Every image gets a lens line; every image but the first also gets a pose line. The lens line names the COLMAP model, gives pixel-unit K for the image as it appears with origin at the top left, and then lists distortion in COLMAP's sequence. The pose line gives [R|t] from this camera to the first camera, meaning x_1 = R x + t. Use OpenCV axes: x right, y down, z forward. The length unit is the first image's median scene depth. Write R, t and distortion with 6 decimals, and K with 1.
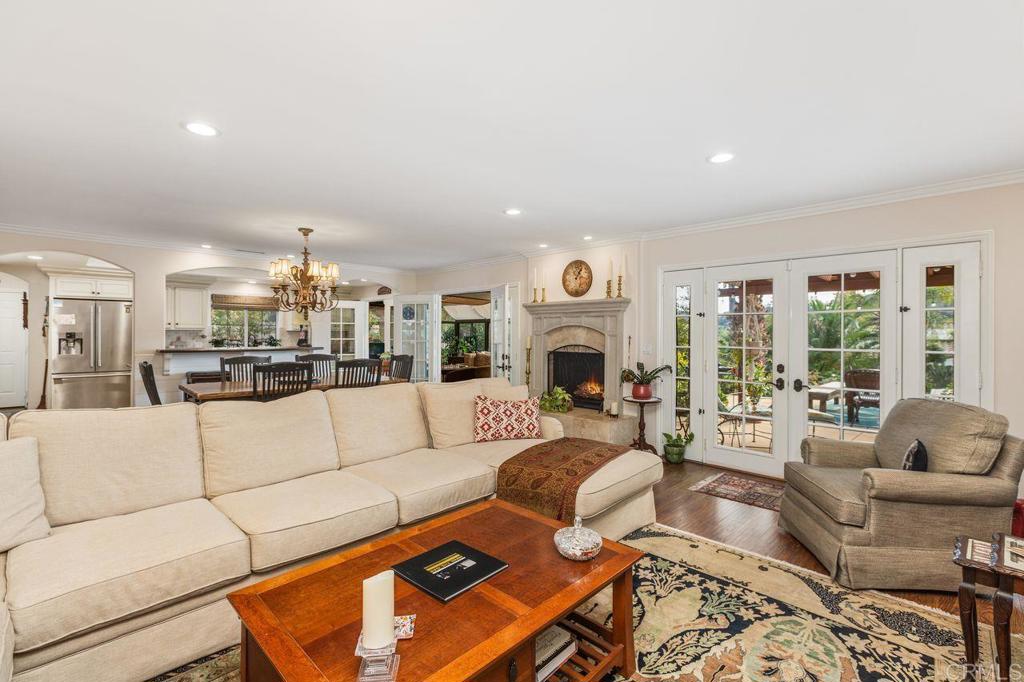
lens RADIAL K [[457.8, 0, 513.2], [0, 457.8, 336.4], [0, 0, 1]] dist [-0.001559, -0.000014]
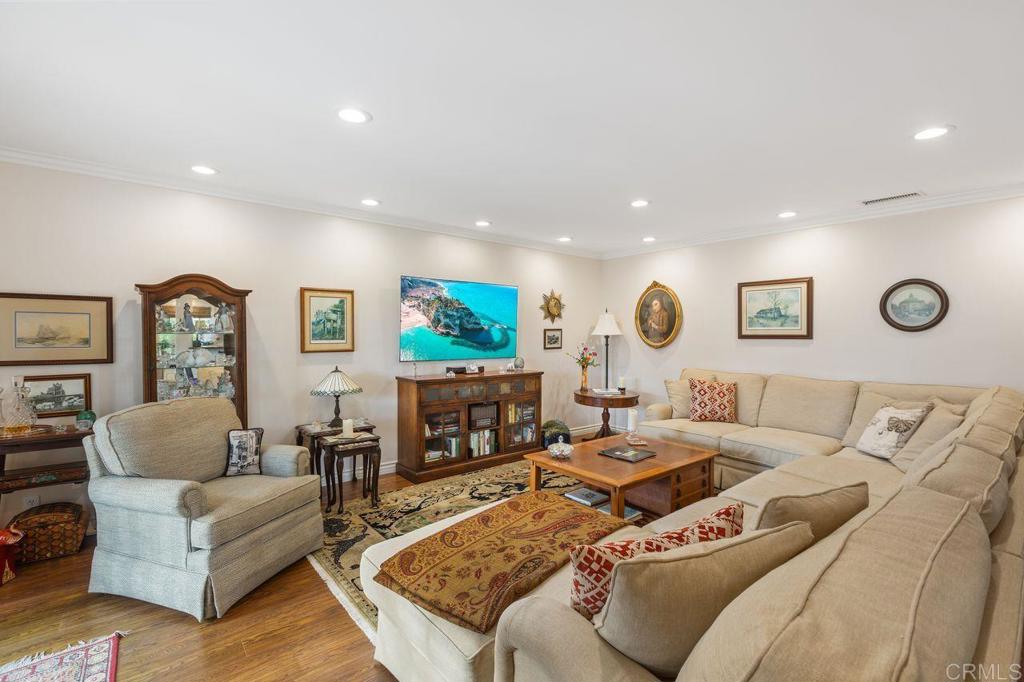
lens RADIAL K [[457.8, 0, 513.2], [0, 457.8, 336.4], [0, 0, 1]] dist [-0.001559, -0.000014]
pose [[-0.994222, -0.008461, 0.107011, 0.042992], [-0.007200, 0.999900, 0.012161, -0.007208], [-0.107103, 0.011320, -0.994184, 0.879338]]
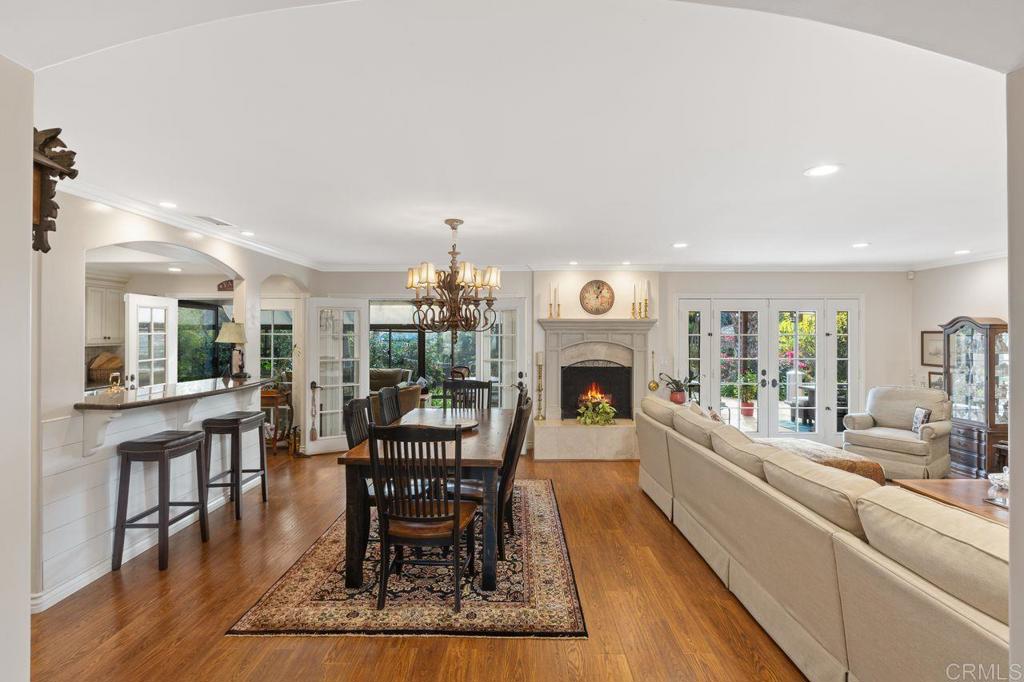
lens RADIAL K [[508.1, 0, 517.1], [0, 508.1, 333.3], [0, 0, 1]] dist [-0.002865, -0.000895]
pose [[0.708891, -0.003592, 0.705309, -0.811455], [0.005674, 0.999984, -0.000611, -0.042727], [-0.705295, 0.004435, 0.708900, 0.291609]]
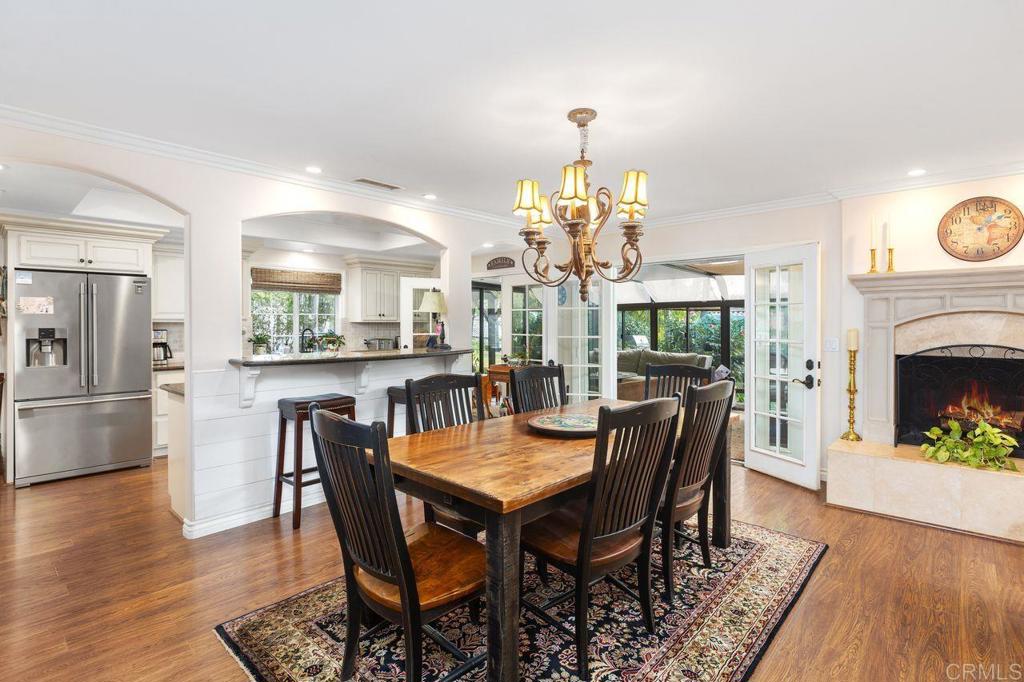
lens RADIAL K [[494.6, 0, 514.9], [0, 494.6, 328.3], [0, 0, 1]] dist [-0.008515, 0.000017]
pose [[0.998963, -0.006535, 0.045066, -0.463798], [0.006339, 0.999970, 0.004480, -0.008597], [-0.045094, -0.004190, 0.998974, 0.406061]]
